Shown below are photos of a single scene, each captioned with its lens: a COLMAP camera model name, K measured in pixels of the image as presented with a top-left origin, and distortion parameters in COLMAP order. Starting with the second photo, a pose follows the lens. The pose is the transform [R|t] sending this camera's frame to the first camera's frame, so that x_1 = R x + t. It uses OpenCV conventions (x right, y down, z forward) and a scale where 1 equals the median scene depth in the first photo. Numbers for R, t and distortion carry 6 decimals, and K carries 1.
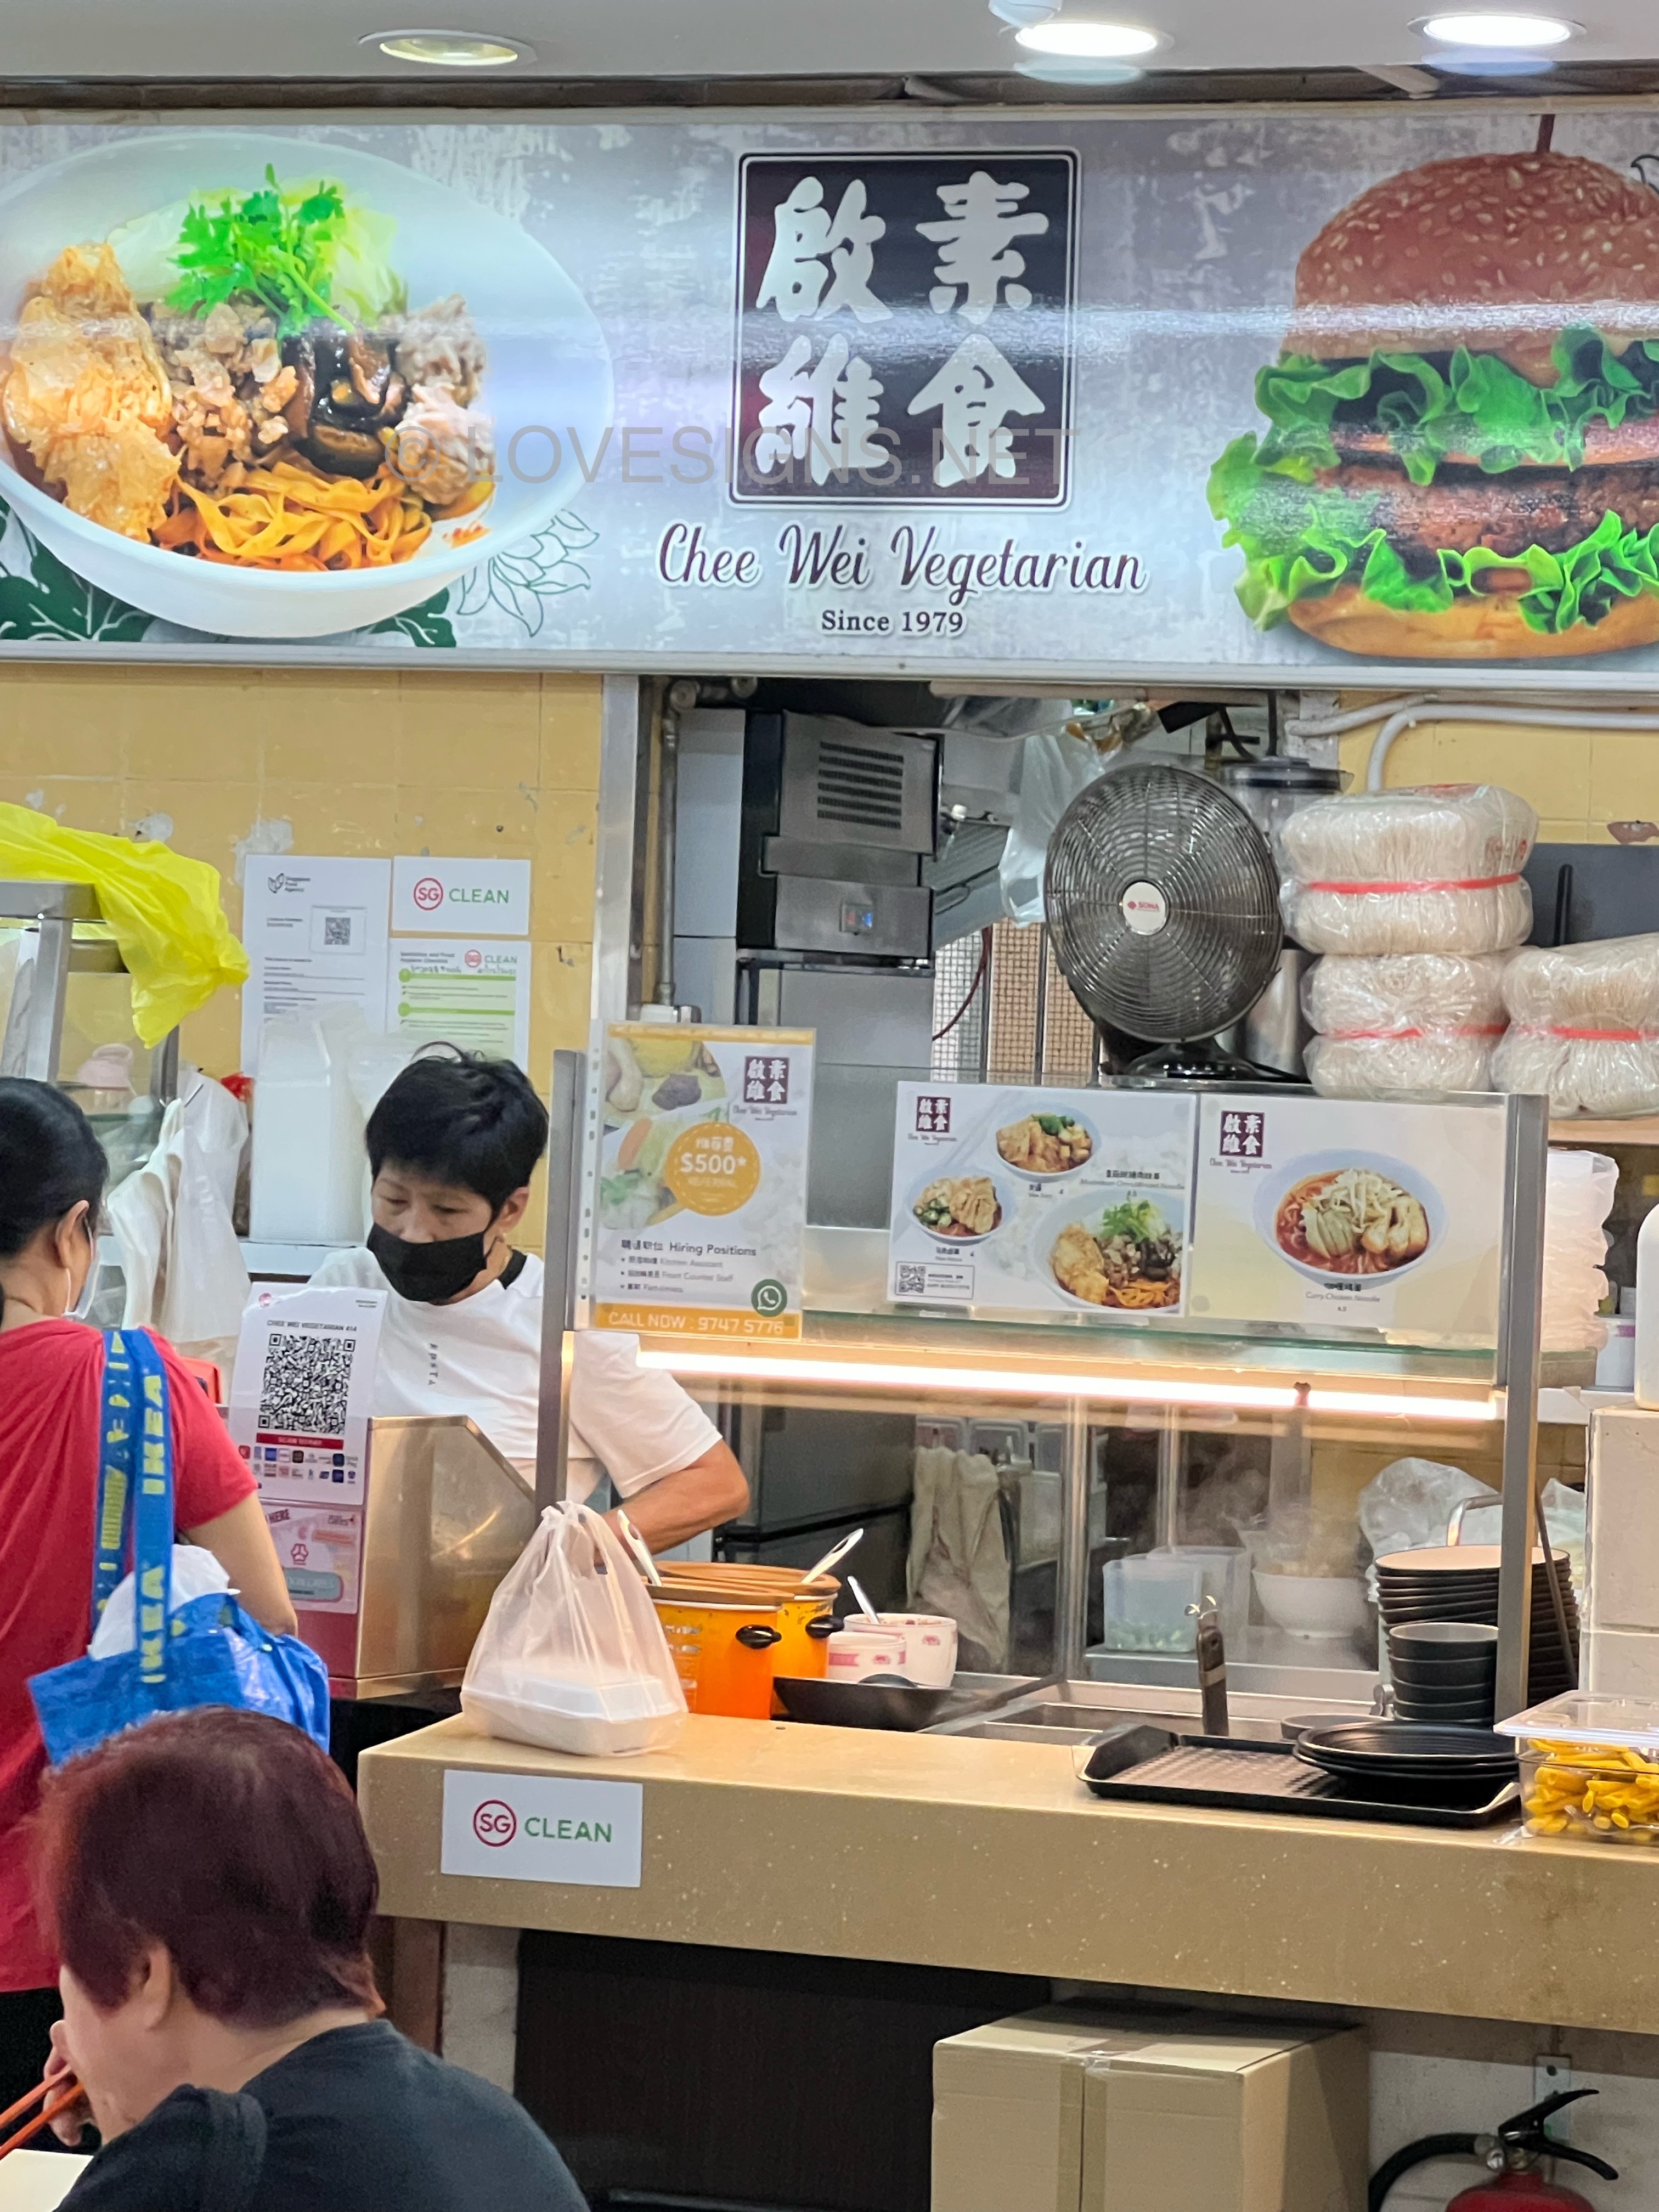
lens RADIAL K [[6380.5, 0, 895.0], [0, 6380.5, 1106.7], [0, 0, 1]] dist [-0.473361, 12.428578]
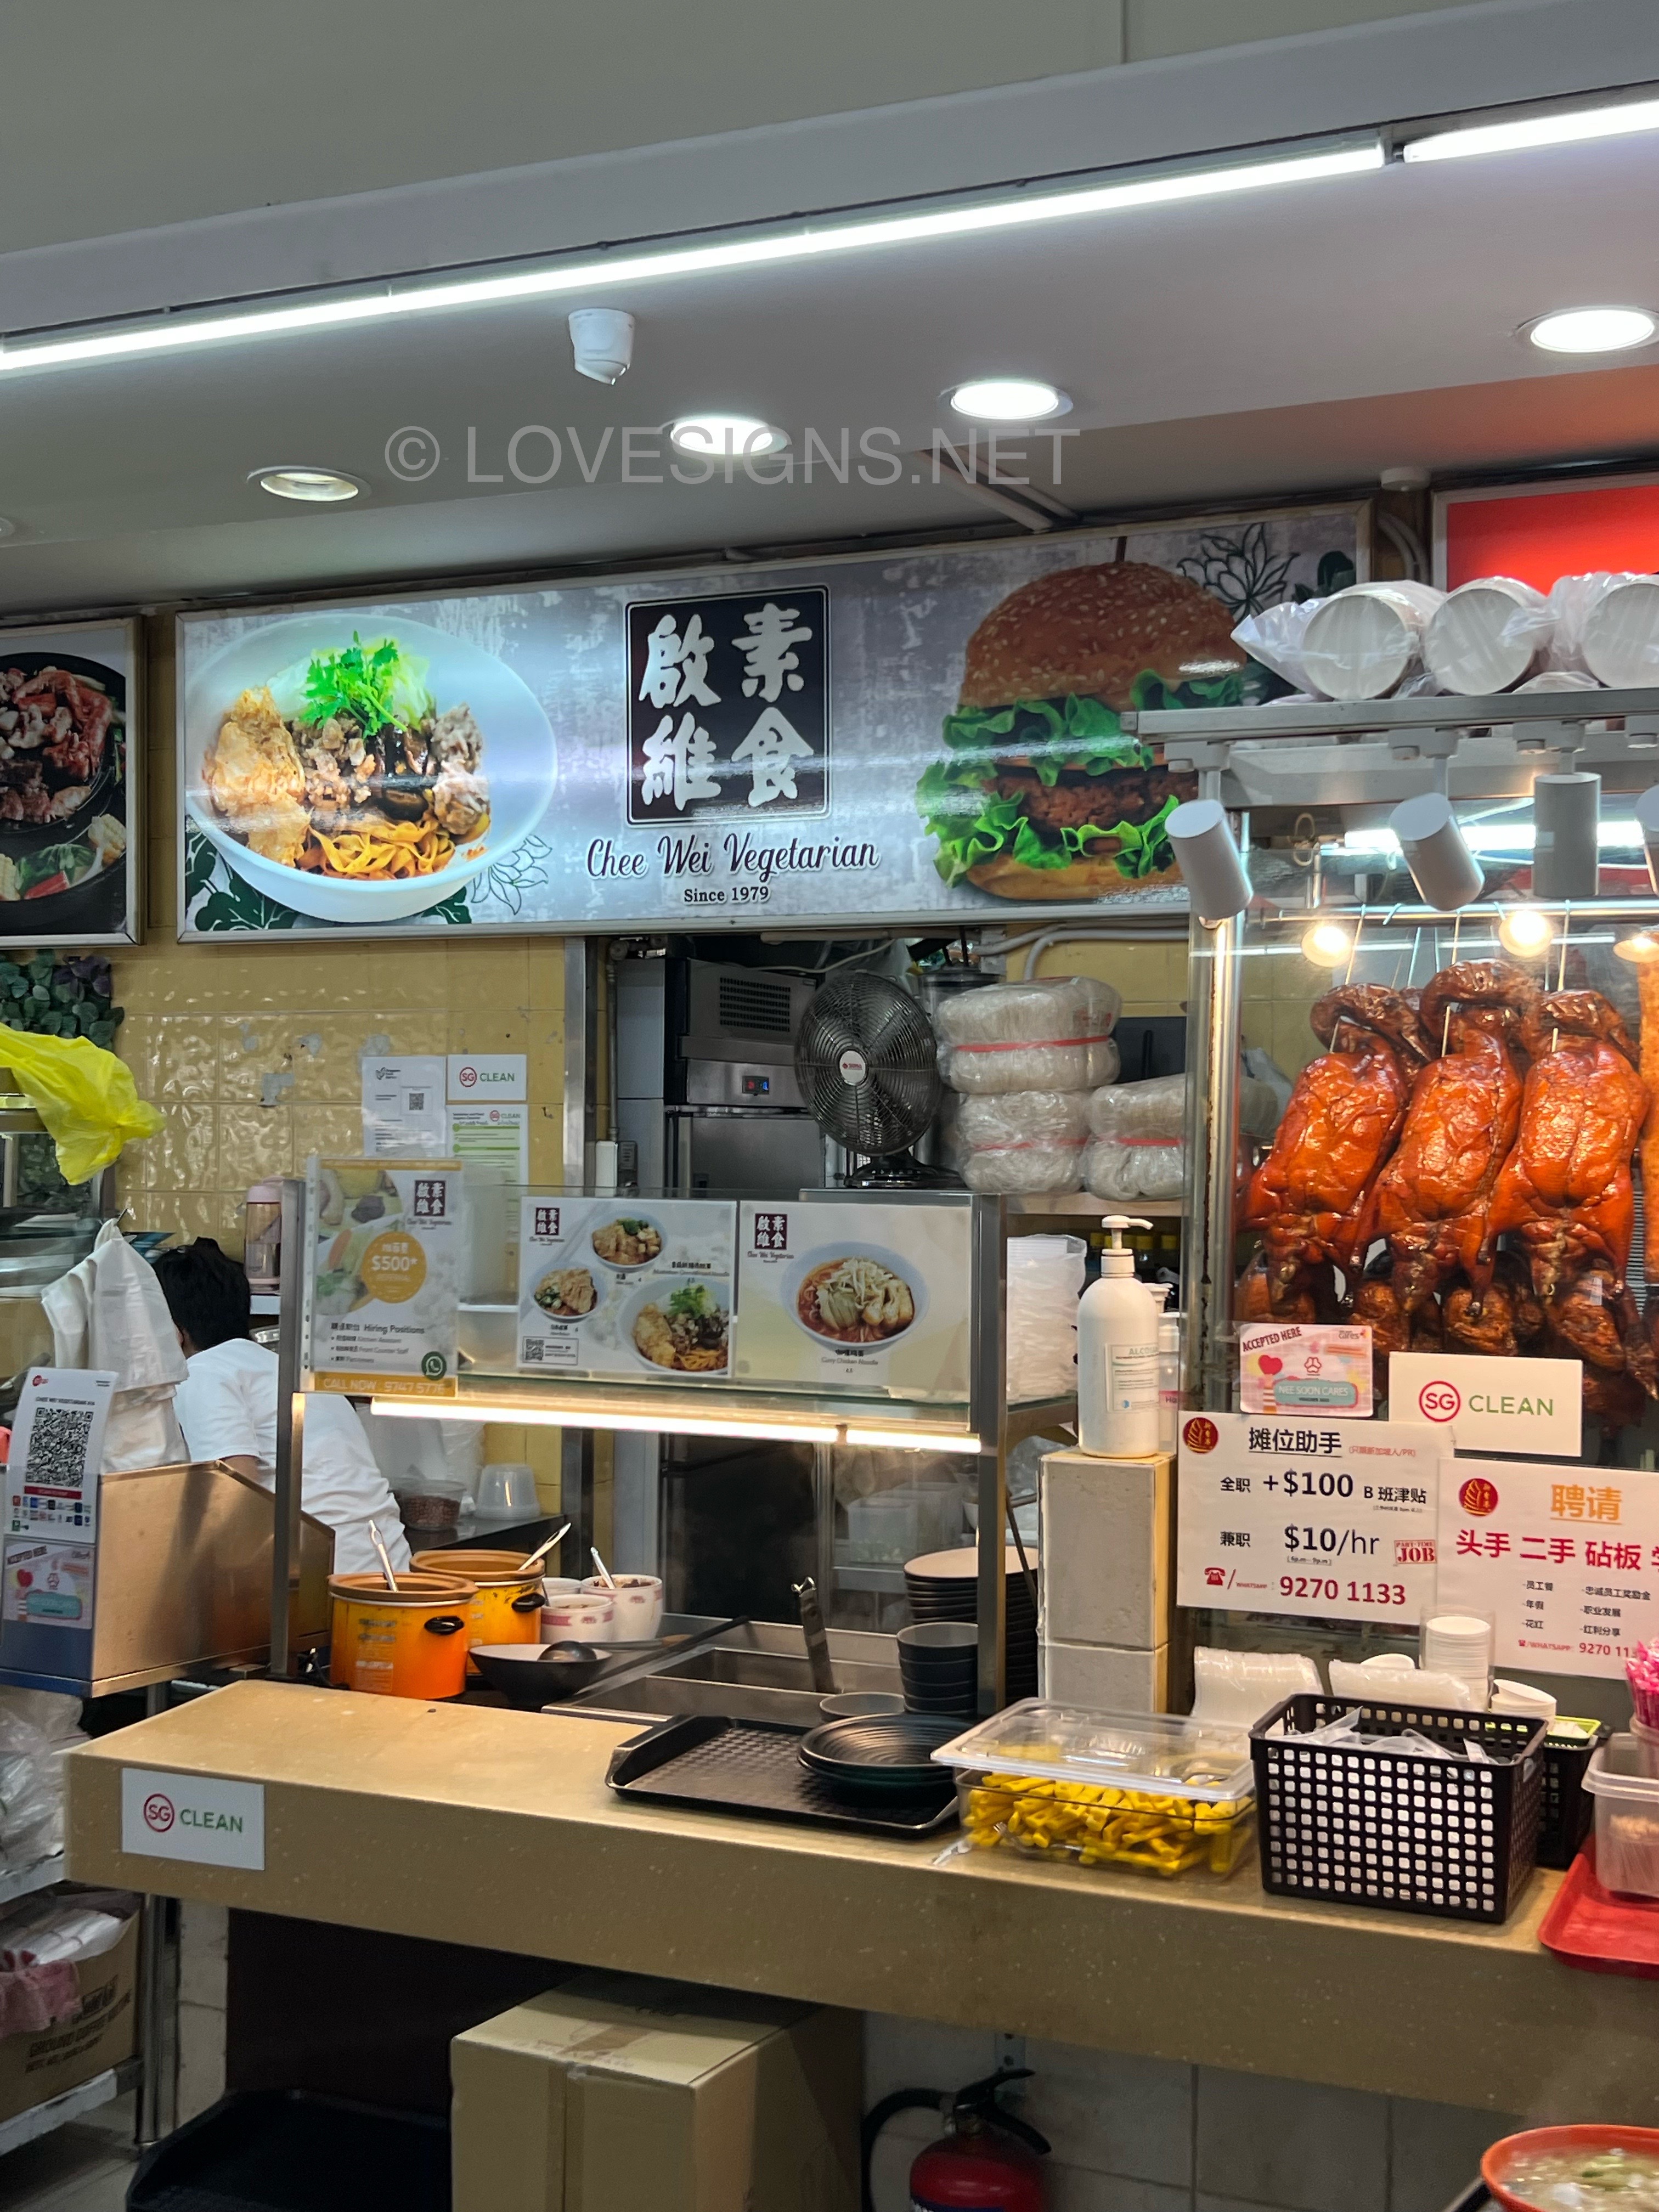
lens RADIAL K [[2582.1, 0, 829.5], [0, 2582.1, 1106.0], [0, 0, 1]] dist [0.209512, -0.704921]
pose [[0.994498, -0.031935, -0.099772, 0.089636], [0.029064, 0.999124, -0.030097, -0.003629], [0.100645, 0.027032, 0.994555, 0.373733]]
